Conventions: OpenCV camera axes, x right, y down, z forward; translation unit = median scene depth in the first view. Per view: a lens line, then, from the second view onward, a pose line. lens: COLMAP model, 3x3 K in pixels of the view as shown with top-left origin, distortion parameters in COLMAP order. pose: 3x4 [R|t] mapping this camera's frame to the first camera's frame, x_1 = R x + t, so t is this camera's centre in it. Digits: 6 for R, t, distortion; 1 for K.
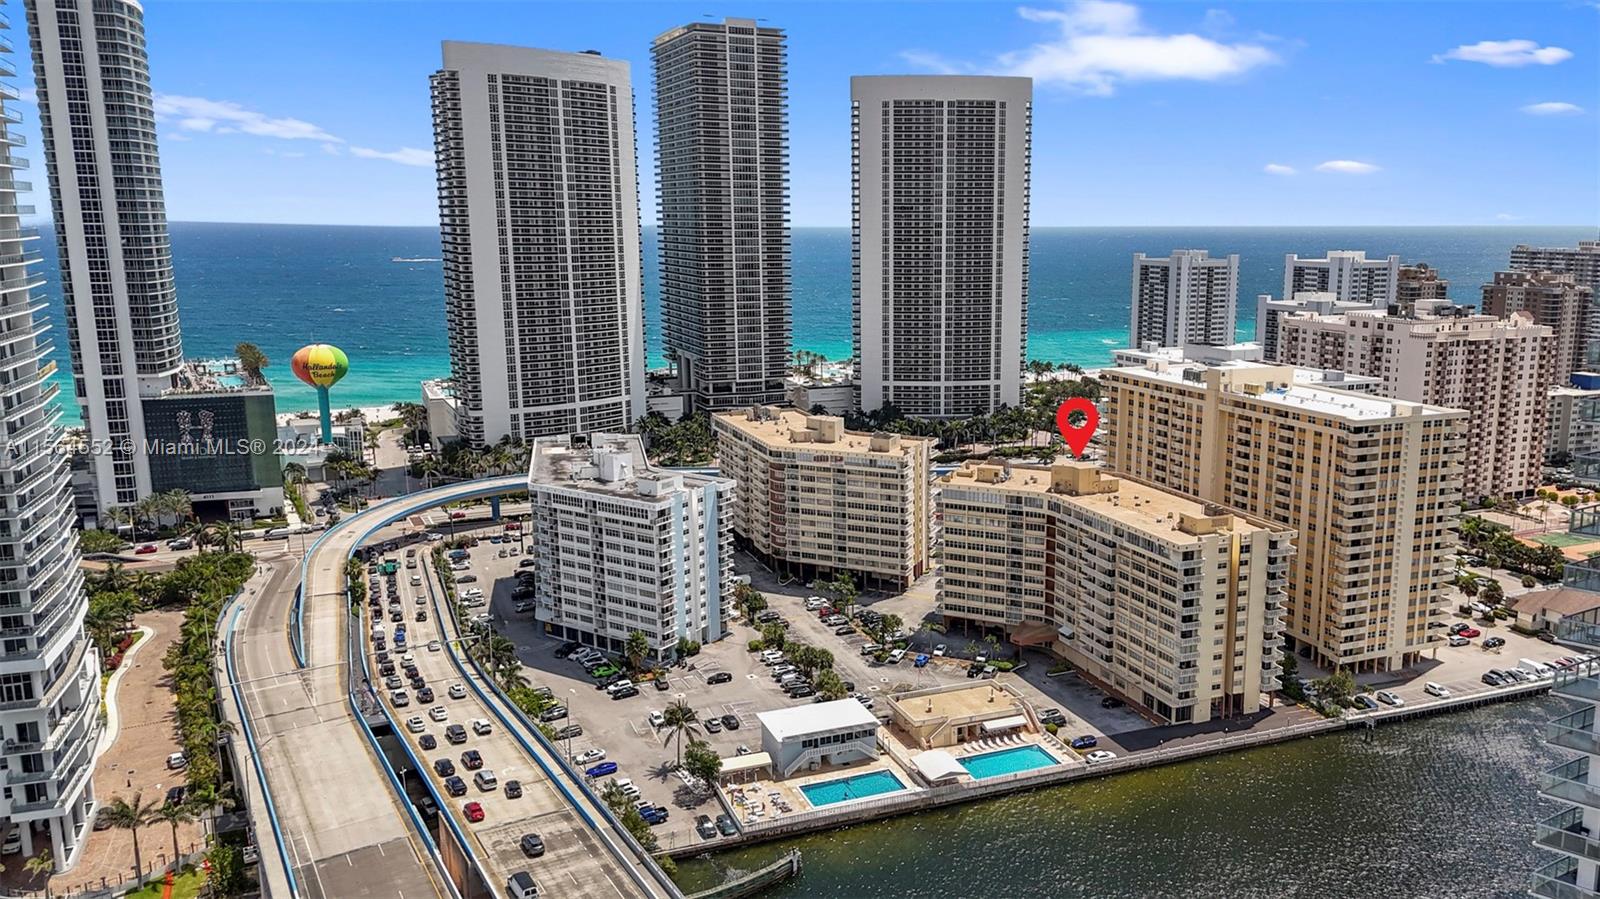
lens RADIAL K [[1207.4, 0, 832.1], [0, 1207.4, 447.3], [0, 0, 1]] dist [0.083131, -0.121202]
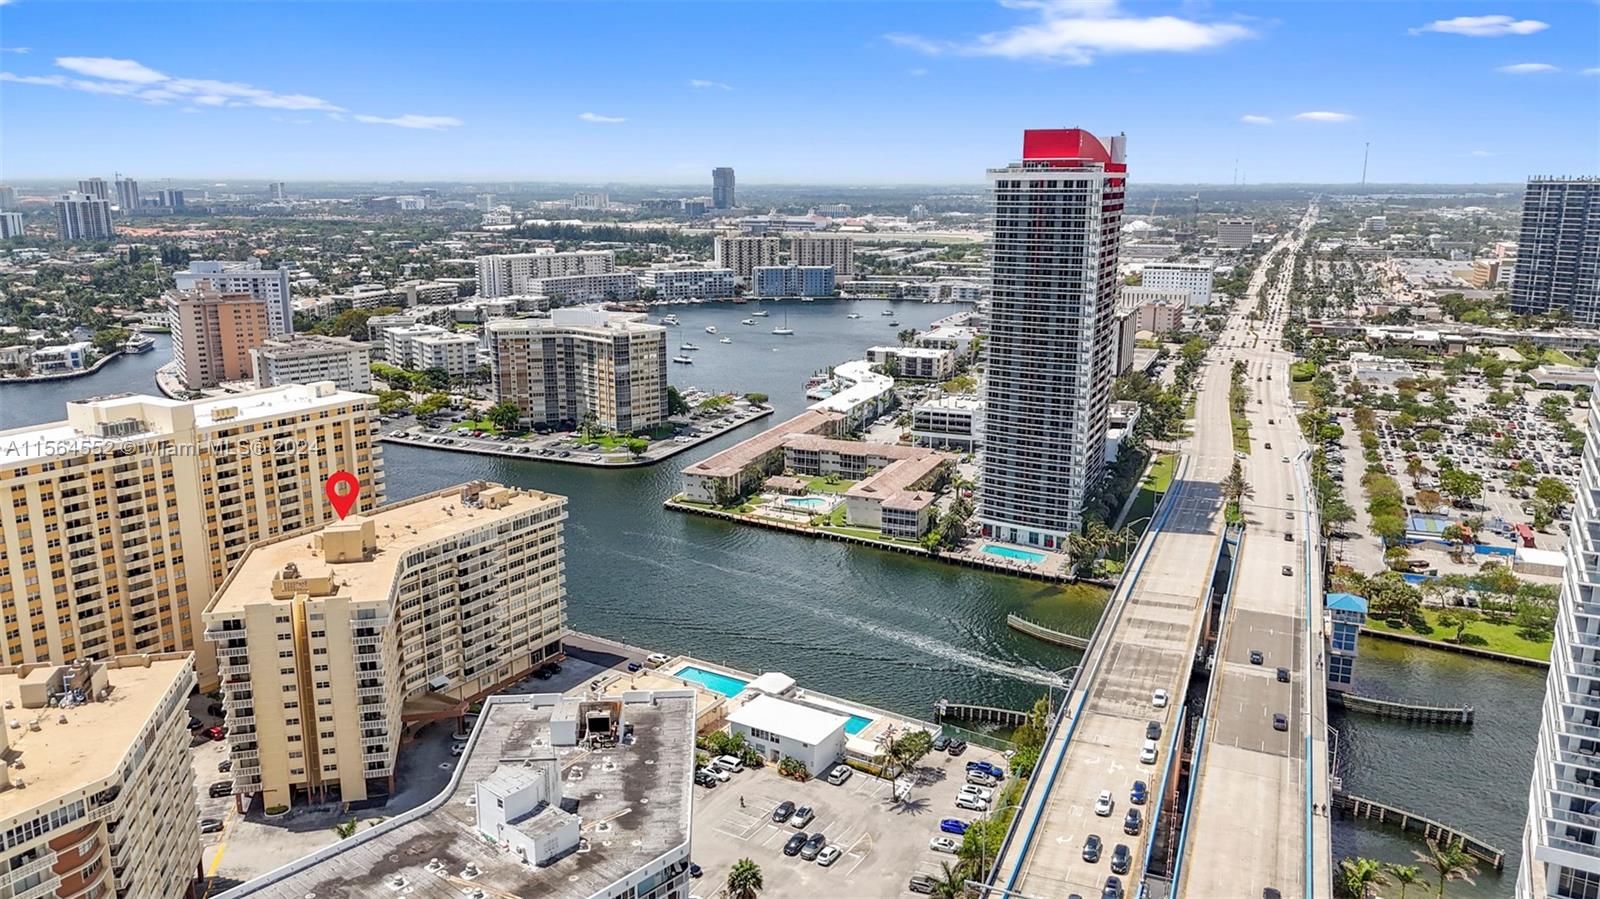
lens RADIAL K [[1179.0, 0, 803.1], [0, 1179.0, 449.0], [0, 0, 1]] dist [0.092610, -0.109489]
pose [[-0.577151, -0.193608, 0.793355, -0.592983], [0.147708, 0.930718, 0.334584, -0.249978], [-0.803168, 0.310291, -0.508568, 1.090995]]
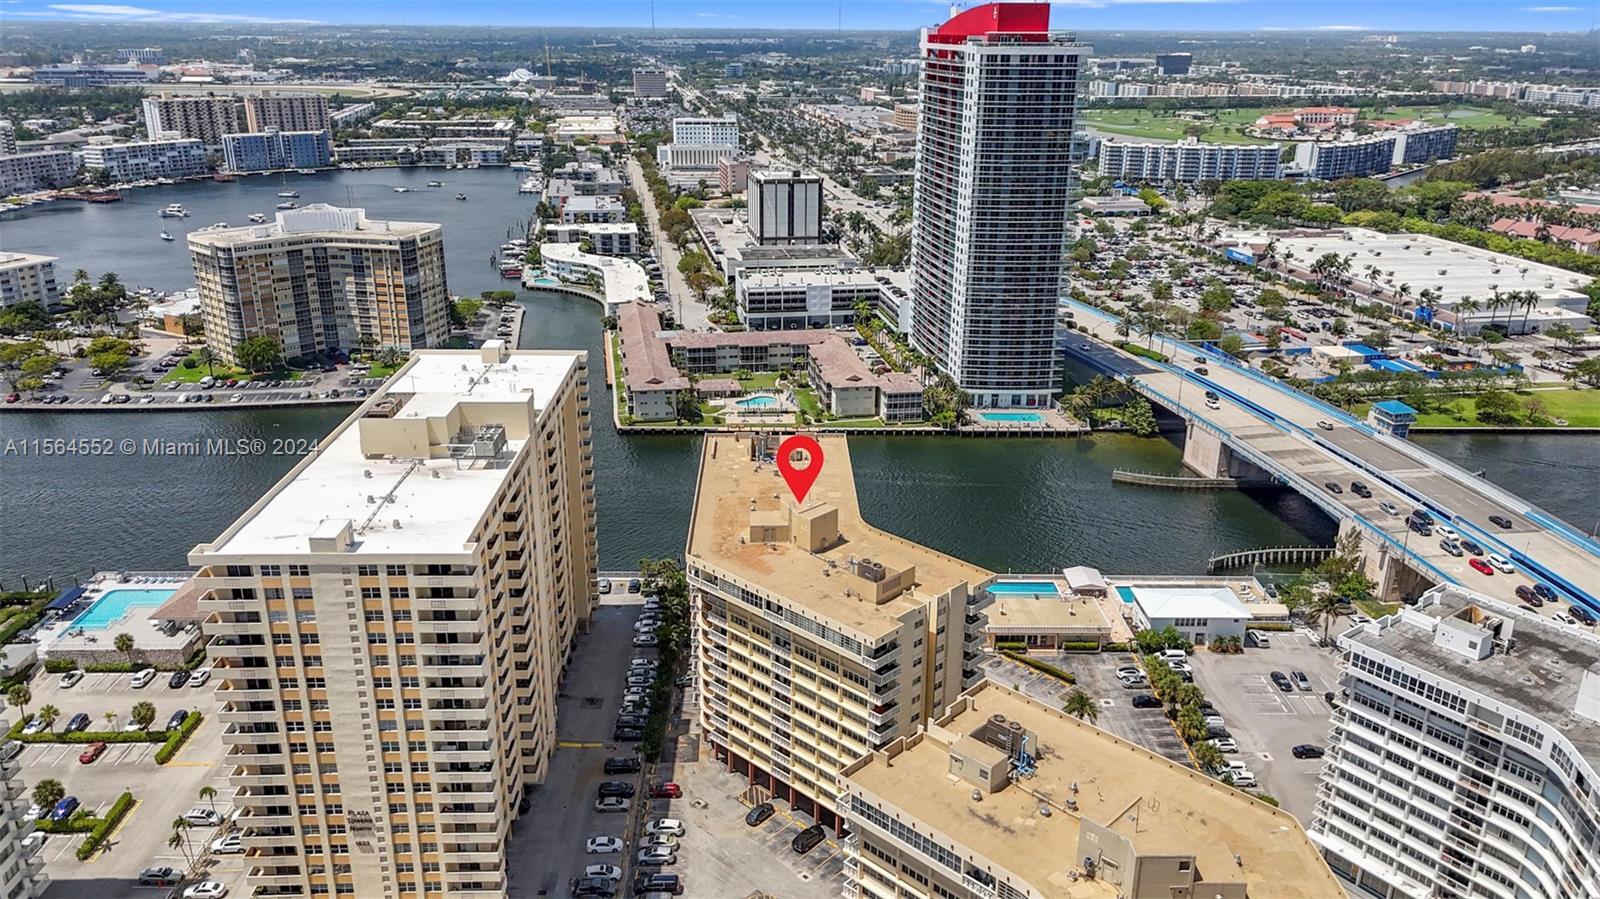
lens RADIAL K [[1179.0, 0, 803.1], [0, 1179.0, 449.0], [0, 0, 1]] dist [0.092610, -0.109489]
pose [[-0.926399, -0.143629, 0.348075, -0.031775], [0.054954, 0.862926, 0.502334, -0.342415], [-0.372513, 0.484489, -0.791520, 1.451668]]
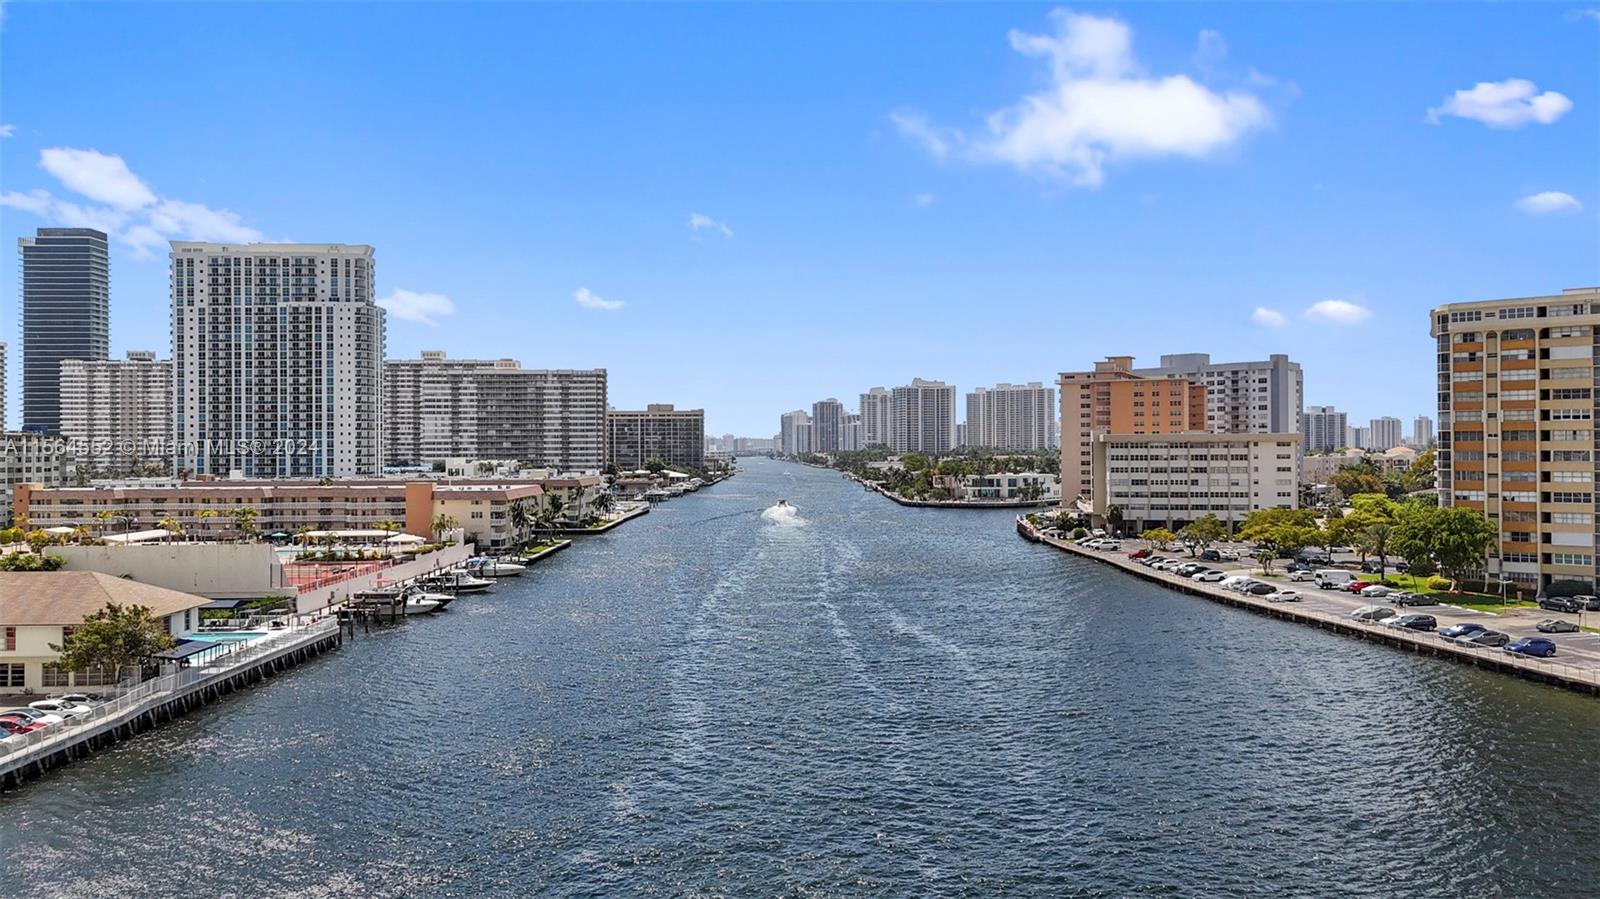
lens RADIAL K [[1213.9, 0, 797.0], [0, 1213.9, 436.6], [0, 0, 1]] dist [0.098222, -0.113514]
pose [[0.388414, -0.001682, 0.921483, 0.328072], [0.184581, 0.979873, -0.076014, 0.151688], [-0.902809, 0.199613, 0.380907, 0.594052]]
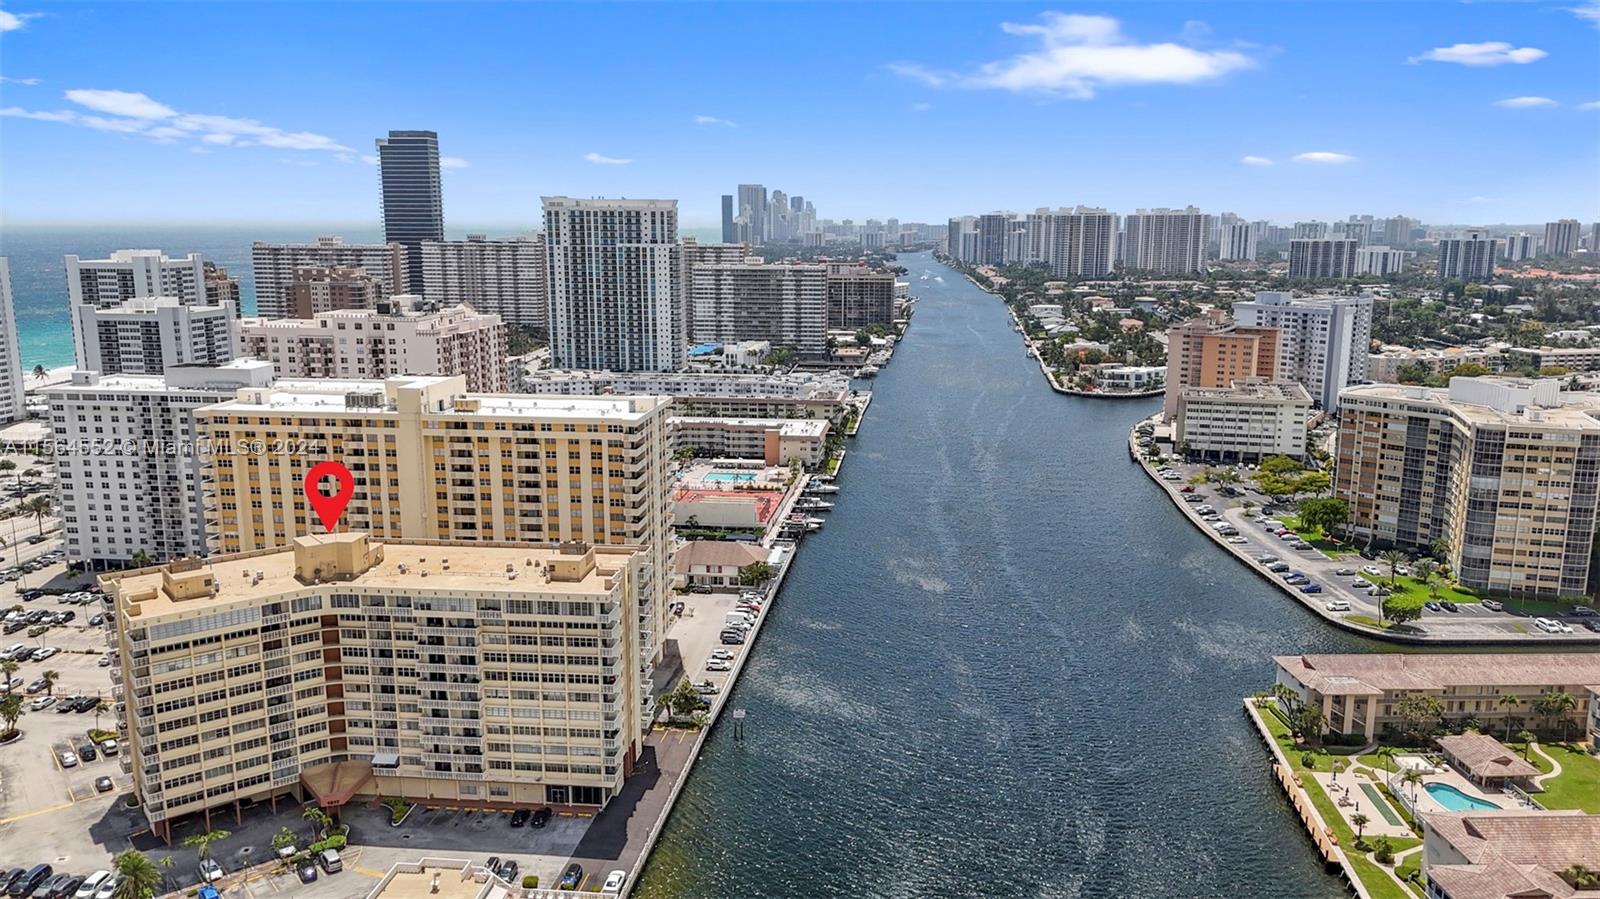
lens RADIAL K [[1179.0, 0, 803.1], [0, 1179.0, 449.0], [0, 0, 1]] dist [0.092610, -0.109489]
pose [[0.503319, -0.172458, 0.846716, -0.243377], [0.169289, 0.980572, 0.099090, -0.058696], [-0.847355, 0.093466, 0.522736, 0.354823]]
